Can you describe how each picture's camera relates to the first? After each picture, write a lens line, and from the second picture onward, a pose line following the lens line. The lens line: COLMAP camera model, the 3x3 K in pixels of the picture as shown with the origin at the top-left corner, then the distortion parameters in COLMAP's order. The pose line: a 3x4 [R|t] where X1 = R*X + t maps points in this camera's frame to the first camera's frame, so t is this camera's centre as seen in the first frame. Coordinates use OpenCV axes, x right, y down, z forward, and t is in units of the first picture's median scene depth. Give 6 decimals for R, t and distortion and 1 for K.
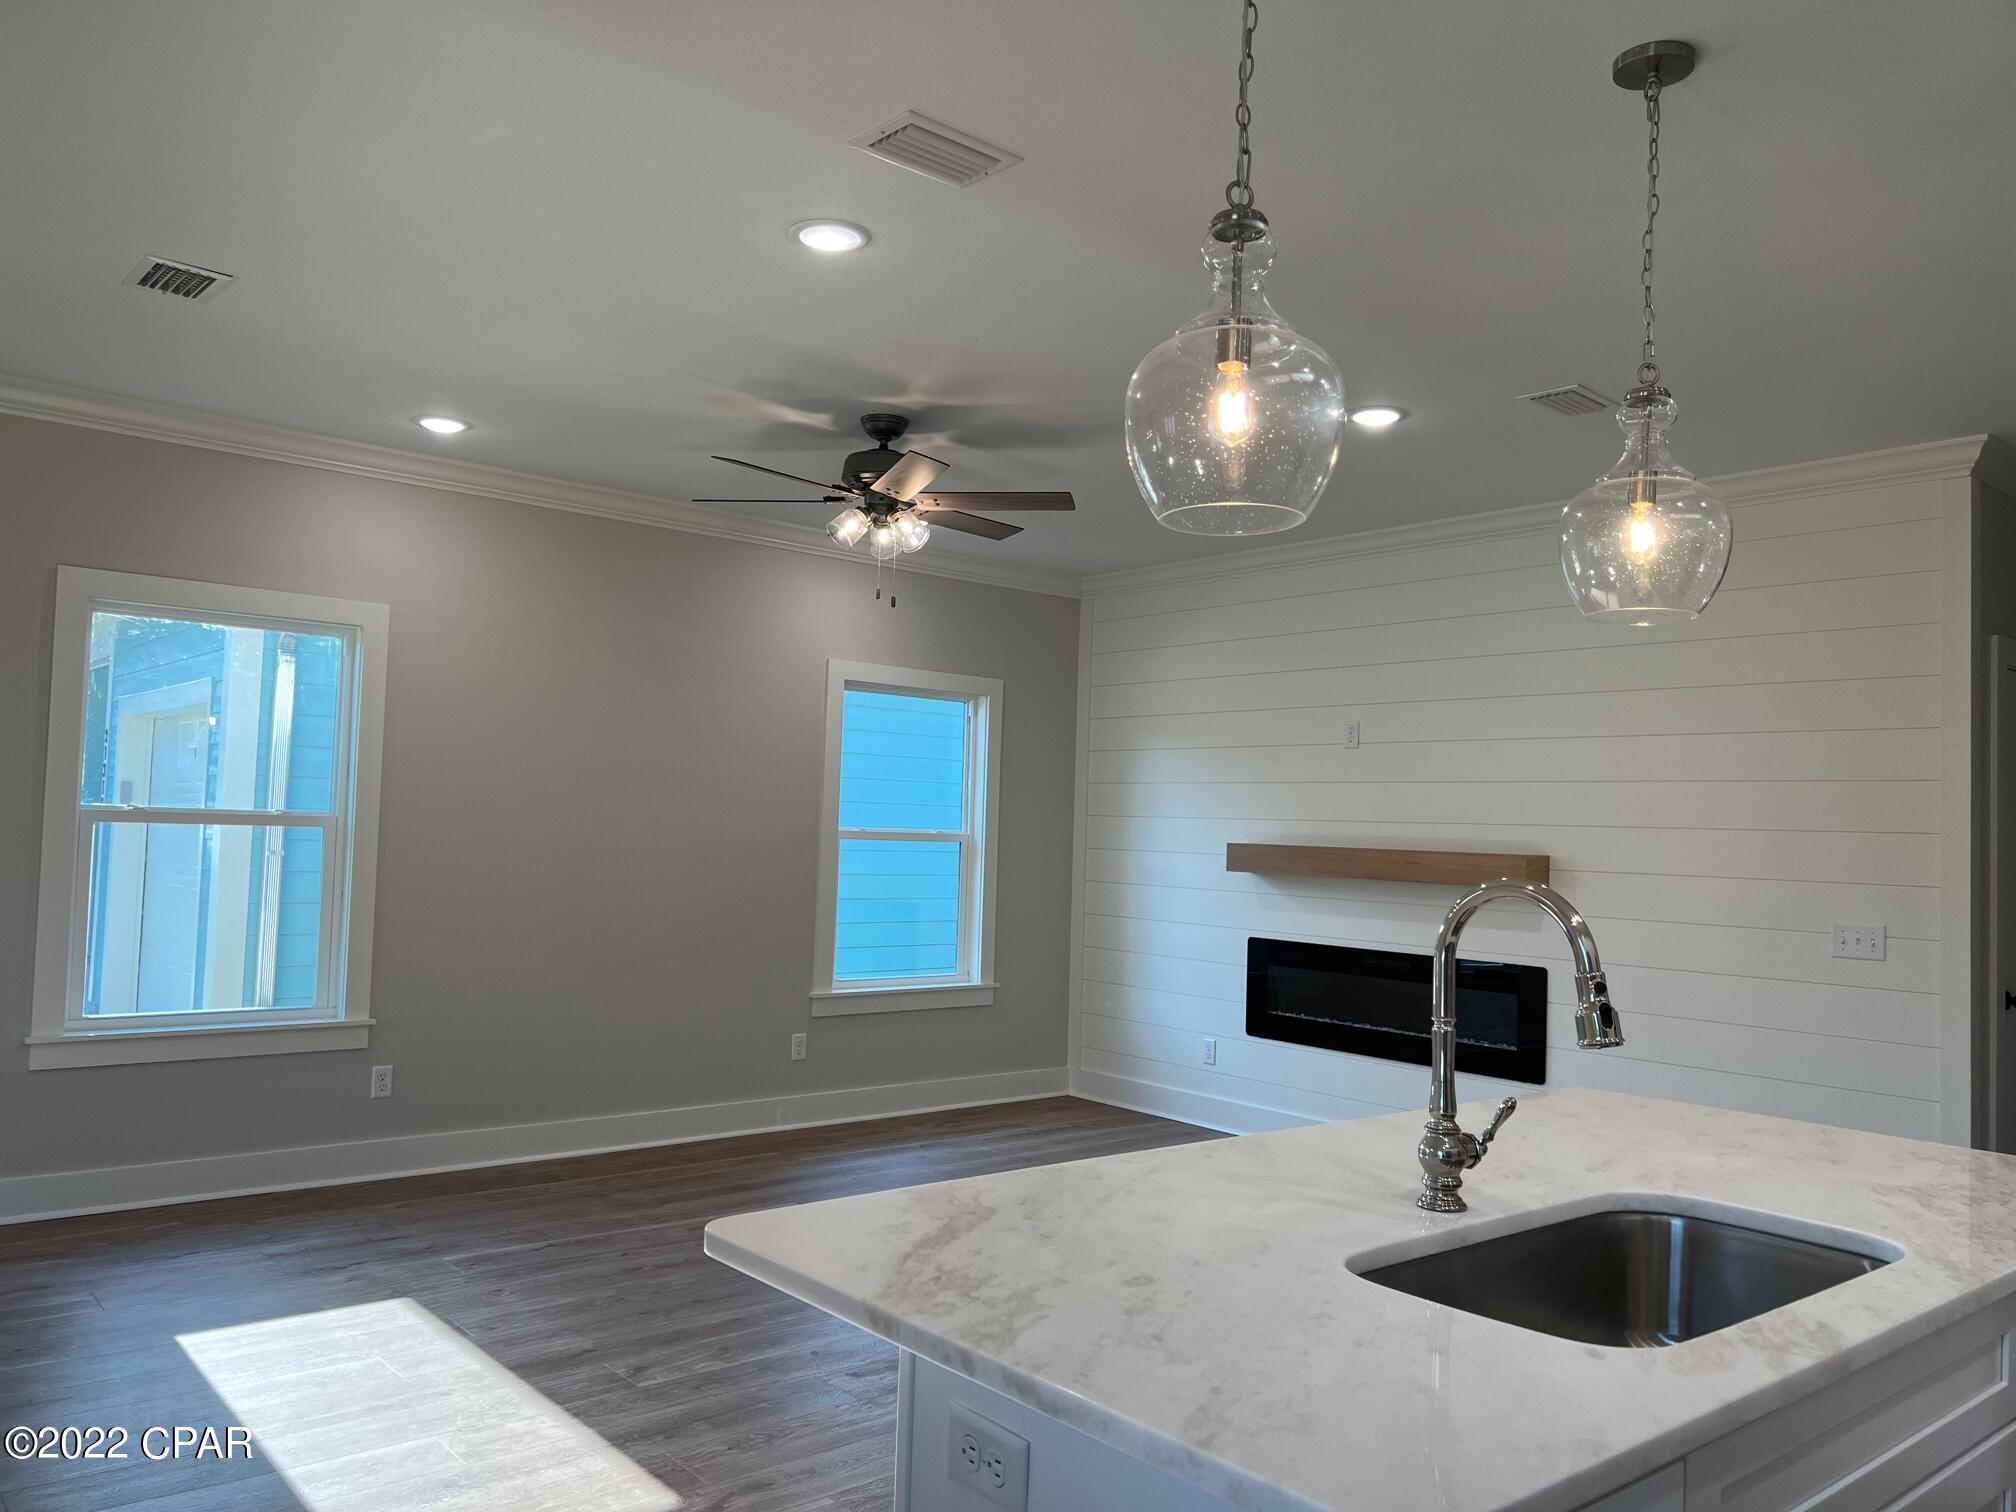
lens RADIAL K [[1510.8, 0, 1008.0], [0, 1510.8, 756.0], [0, 0, 1]] dist [0.027127, -0.003330]
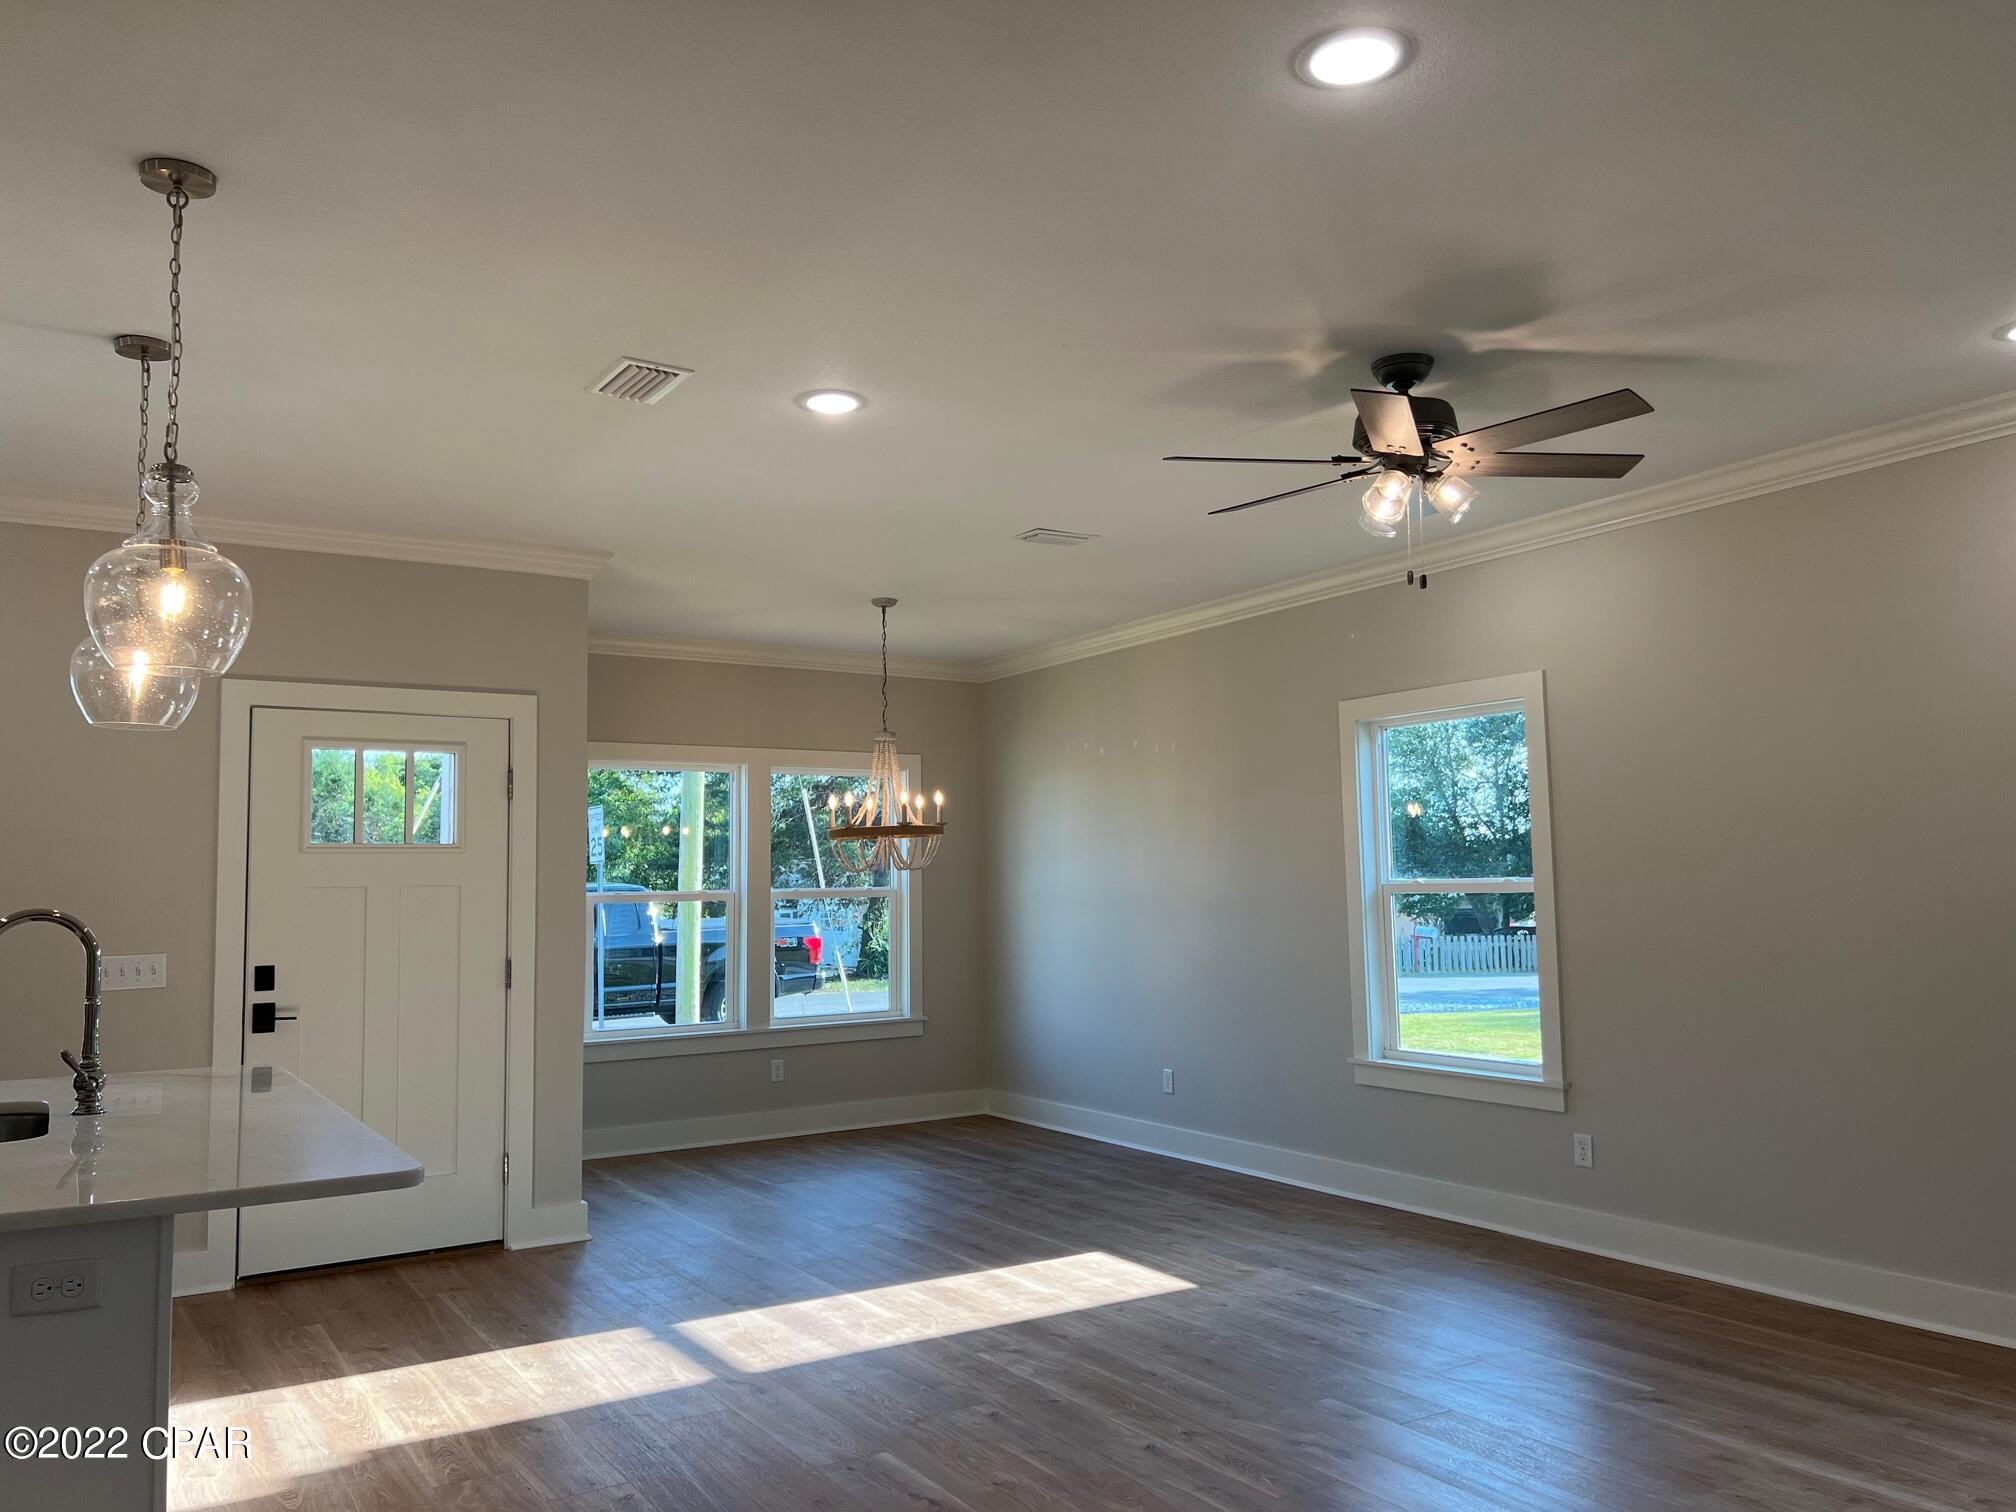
lens RADIAL K [[1510.8, 0, 1008.0], [0, 1510.8, 756.0], [0, 0, 1]] dist [0.027127, -0.003330]
pose [[-0.142984, -0.123298, -0.982015, 0.915914], [0.061965, 0.989148, -0.133216, 0.101430], [0.987783, -0.079899, -0.133792, 1.133442]]
